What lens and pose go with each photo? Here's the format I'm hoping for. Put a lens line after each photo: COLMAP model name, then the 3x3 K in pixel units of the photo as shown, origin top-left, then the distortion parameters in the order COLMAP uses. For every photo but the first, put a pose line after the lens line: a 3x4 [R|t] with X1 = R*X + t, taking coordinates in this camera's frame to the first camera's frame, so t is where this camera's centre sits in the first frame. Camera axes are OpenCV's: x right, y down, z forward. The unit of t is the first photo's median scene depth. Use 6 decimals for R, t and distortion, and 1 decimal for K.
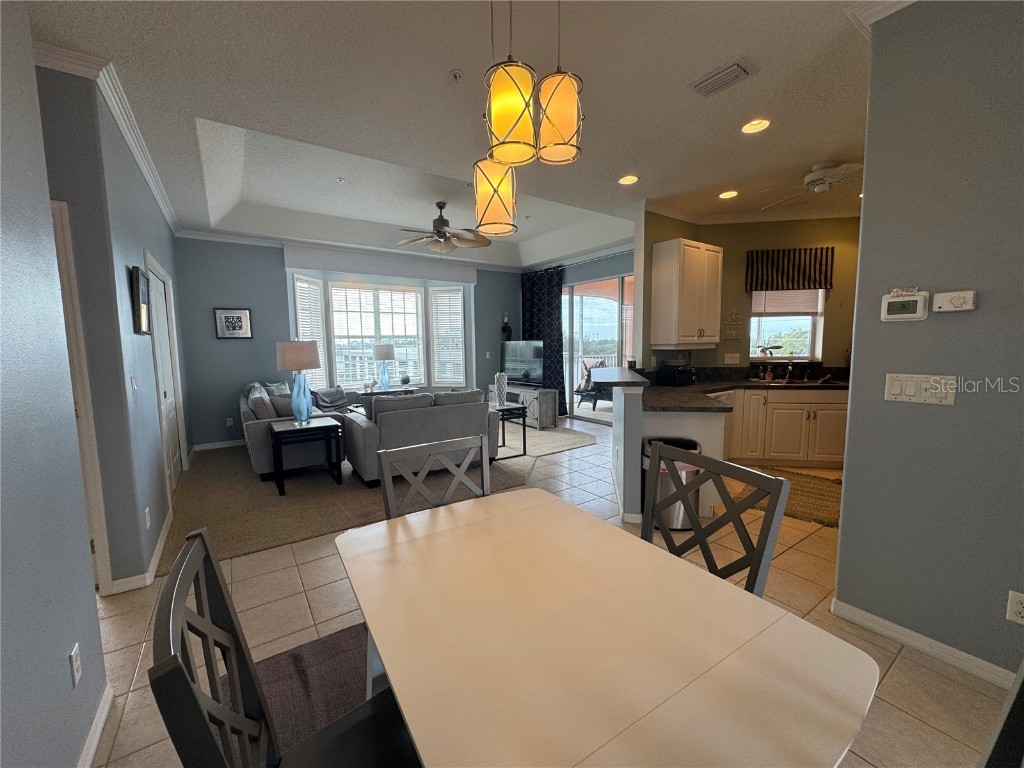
lens RADIAL K [[410.9, 0, 515.6], [0, 410.9, 384.8], [0, 0, 1]] dist [-0.002208, 0.000657]
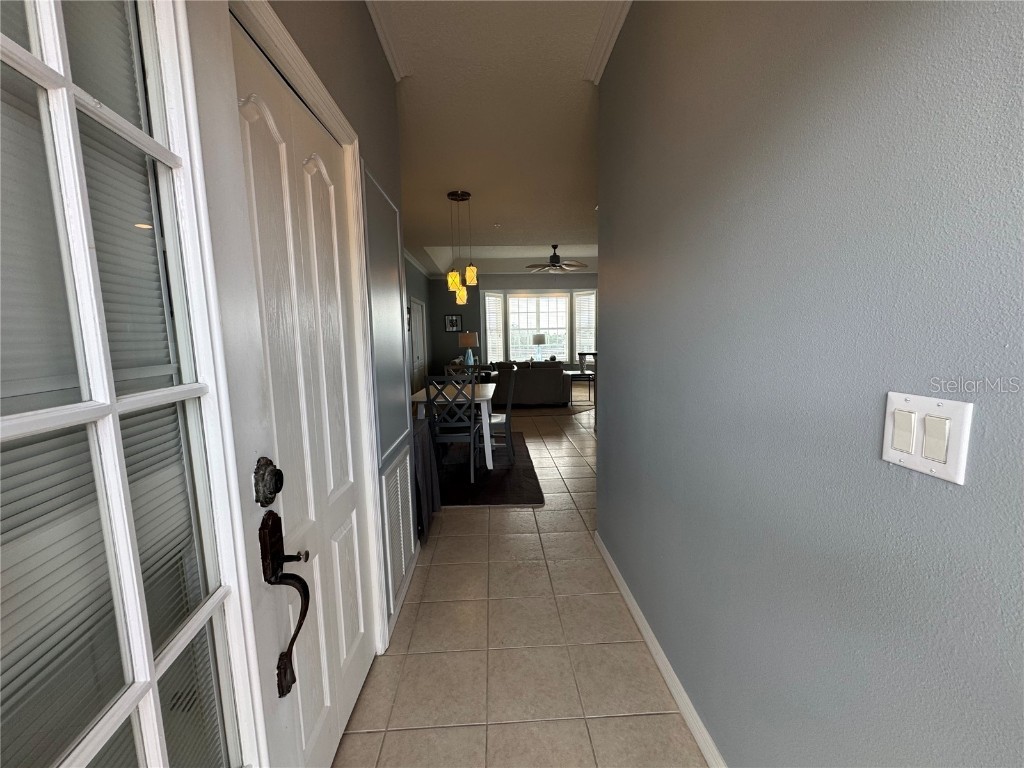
lens RADIAL K [[410.9, 0, 515.0], [0, 410.9, 385.8], [0, 0, 1]] dist [-0.002208, 0.000657]
pose [[0.849254, 0.063085, -0.524202, 0.527757], [-0.046027, 0.997902, 0.045525, 0.032429], [0.525975, -0.014534, 0.850376, -0.416189]]
